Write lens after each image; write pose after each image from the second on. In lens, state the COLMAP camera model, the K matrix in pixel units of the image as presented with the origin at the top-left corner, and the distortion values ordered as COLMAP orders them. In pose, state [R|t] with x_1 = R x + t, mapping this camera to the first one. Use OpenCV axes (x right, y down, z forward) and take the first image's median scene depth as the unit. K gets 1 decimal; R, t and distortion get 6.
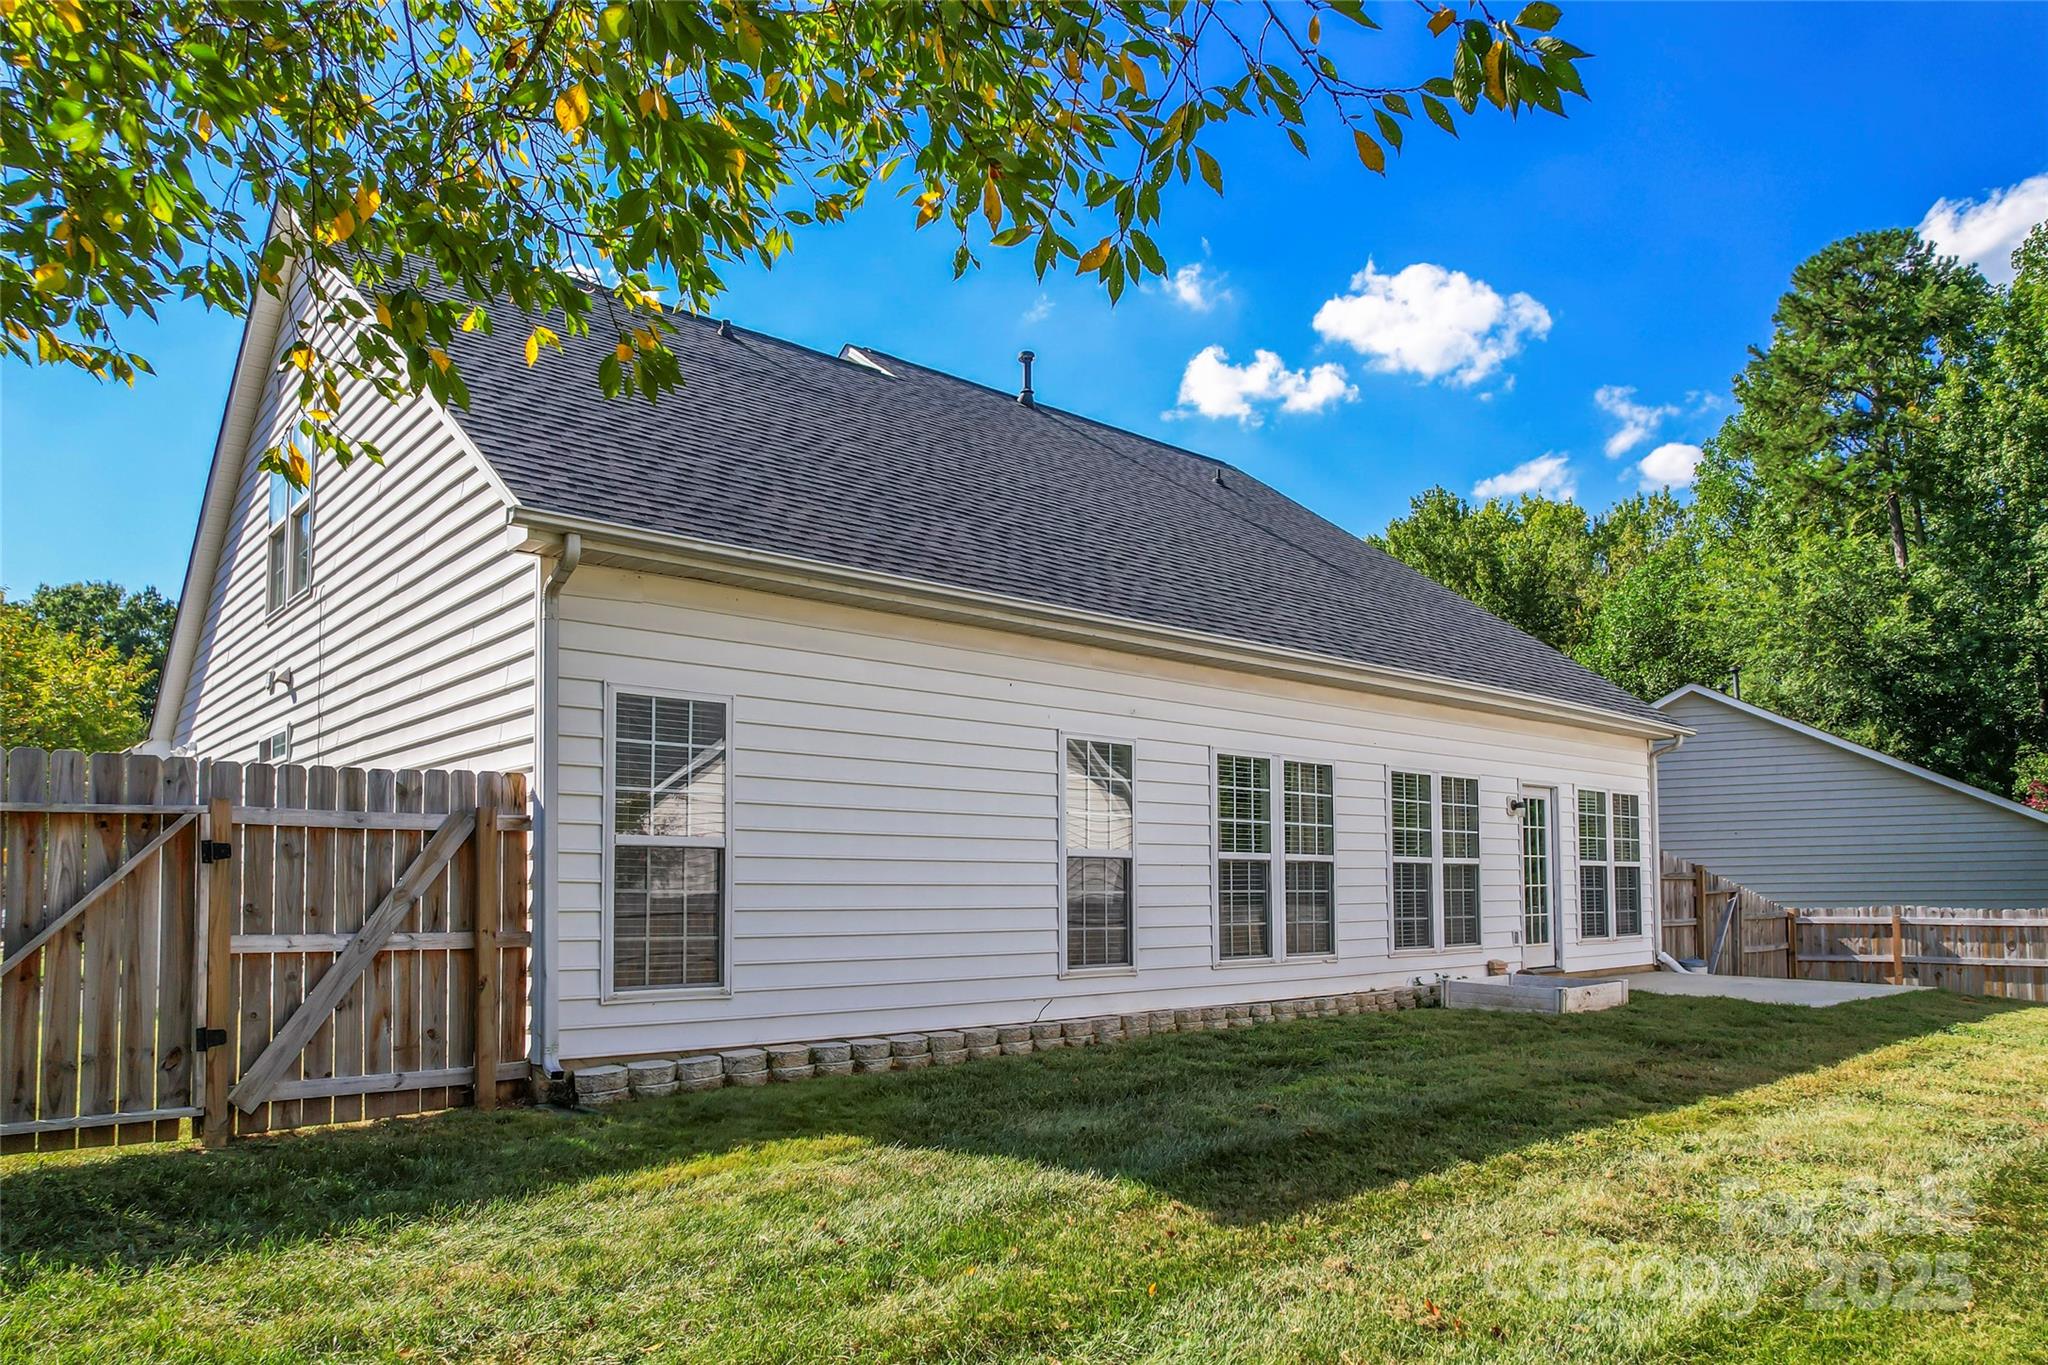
lens RADIAL K [[1314.0, 0, 1100.5], [0, 1314.0, 679.7], [0, 0, 1]] dist [-0.065050, 0.053875]
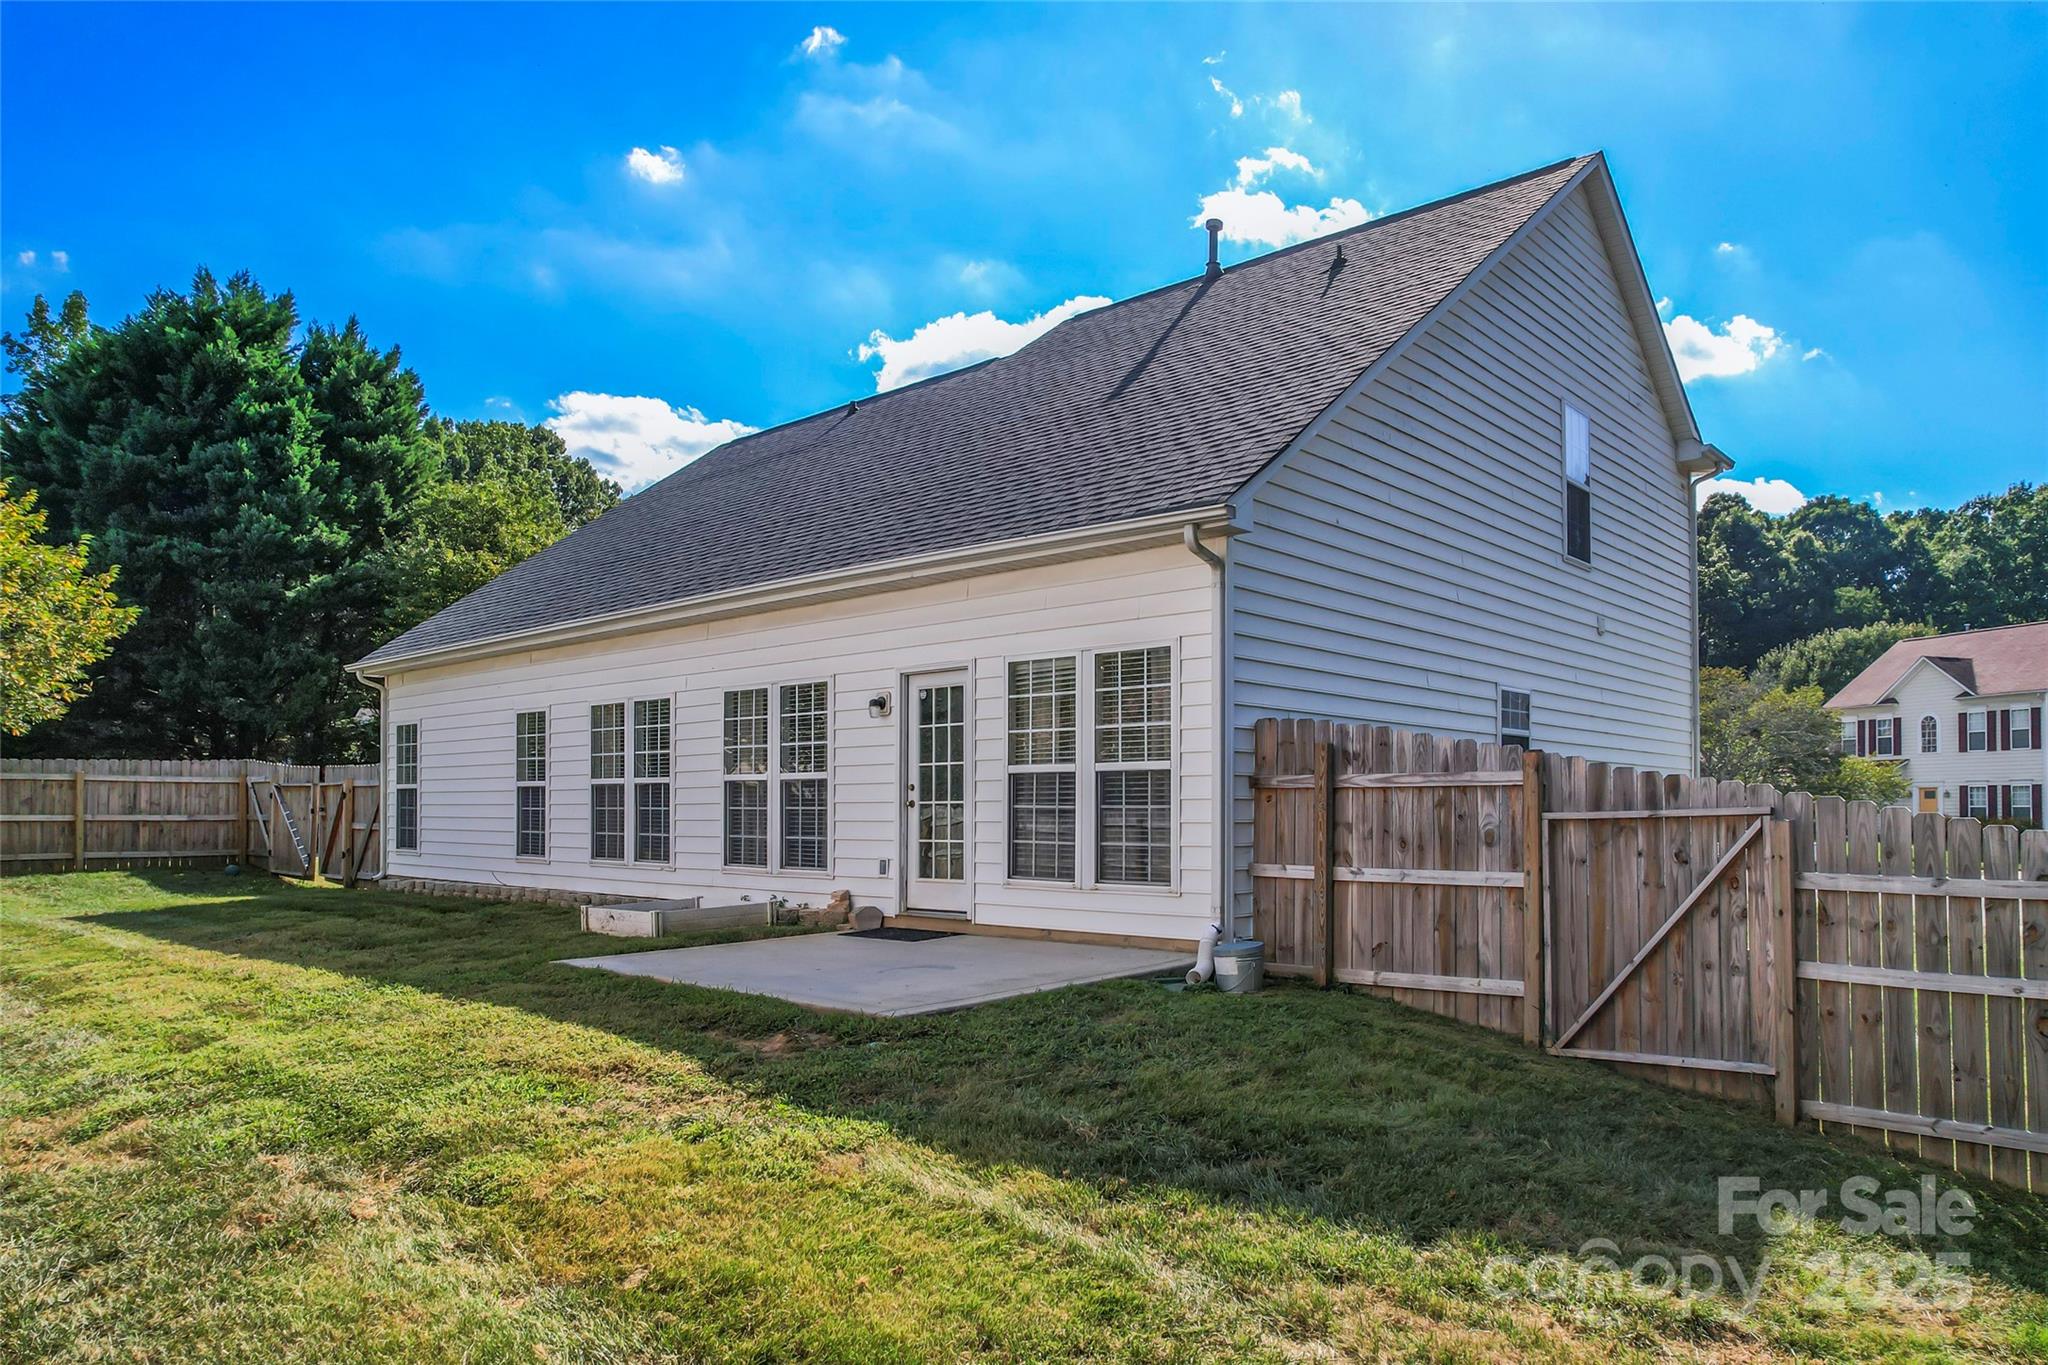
lens RADIAL K [[1314.0, 0, 1100.5], [0, 1314.0, 679.7], [0, 0, 1]] dist [-0.065050, 0.053875]
pose [[0.127454, -0.094159, -0.987365, 1.237972], [0.161902, 0.984107, -0.072949, 0.177949], [0.978541, -0.150559, 0.140673, 1.118289]]
